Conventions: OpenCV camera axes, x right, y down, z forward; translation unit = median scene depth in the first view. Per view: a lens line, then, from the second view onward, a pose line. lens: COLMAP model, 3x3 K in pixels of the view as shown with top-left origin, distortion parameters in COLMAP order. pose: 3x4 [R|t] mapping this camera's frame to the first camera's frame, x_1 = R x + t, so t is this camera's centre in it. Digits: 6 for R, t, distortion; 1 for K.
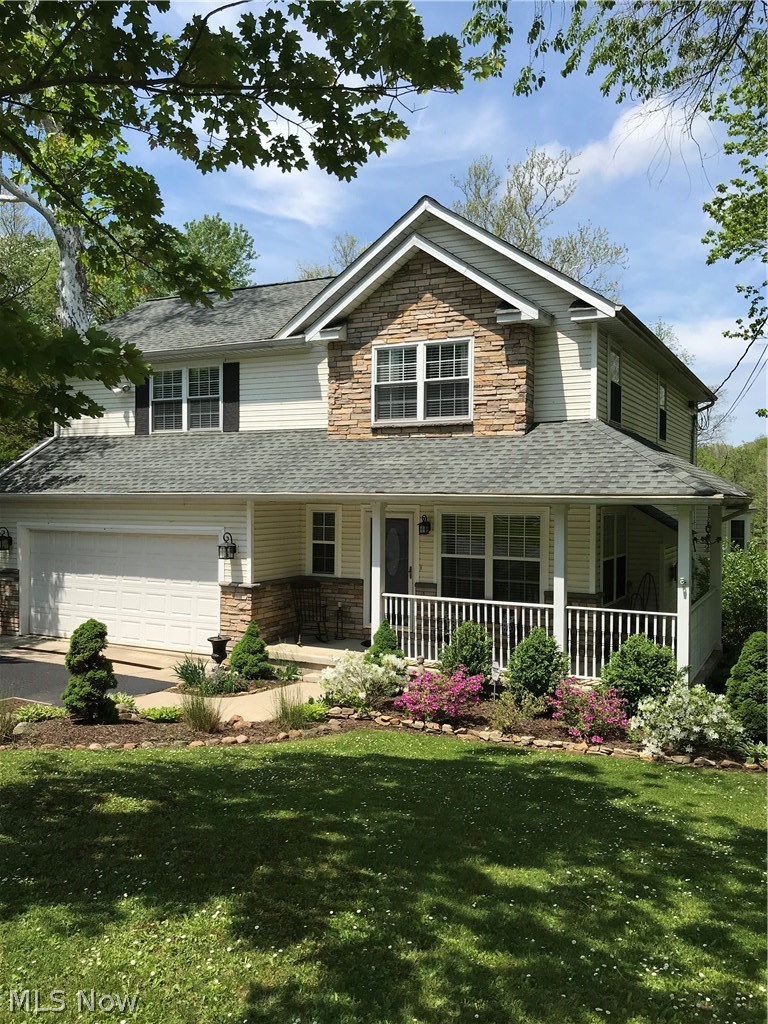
lens RADIAL K [[834.3, 0, 376.0], [0, 834.3, 509.7], [0, 0, 1]] dist [0.010927, 0.000790]
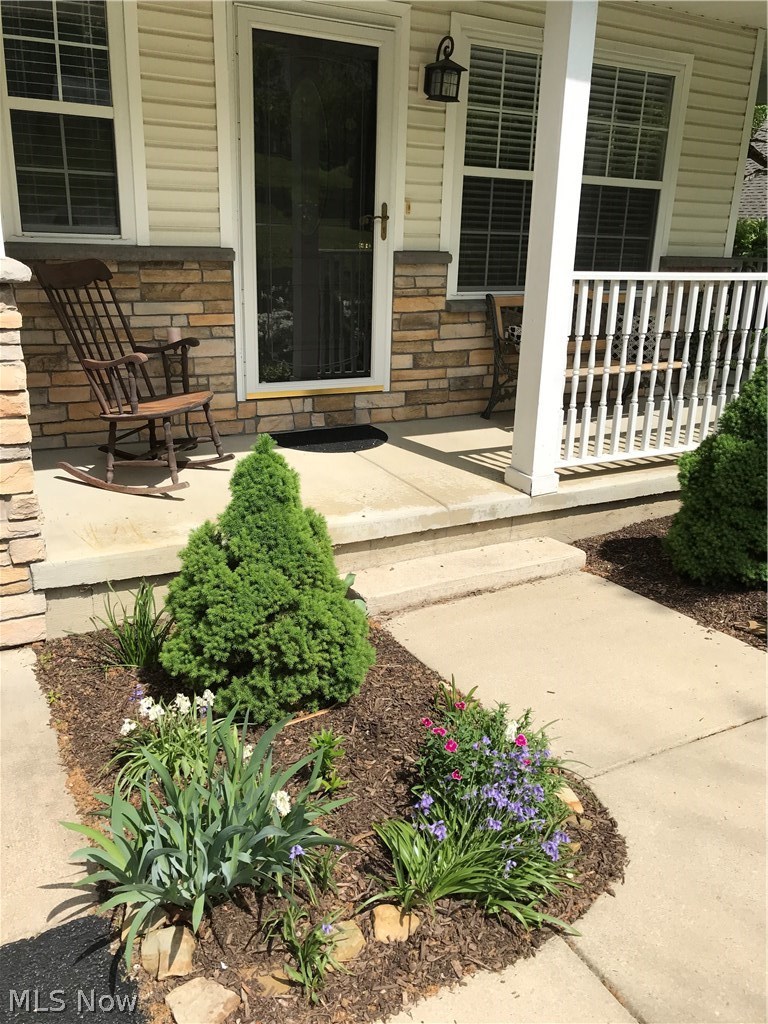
lens RADIAL K [[846.4, 0, 384.0], [0, 846.4, 512.0], [0, 0, 1]] dist [0.009680, 0.002738]
pose [[0.549846, -0.252749, 0.796108, -0.283509], [-0.014195, 0.950153, 0.311460, 0.083676], [-0.835145, -0.182556, 0.518850, 0.827496]]
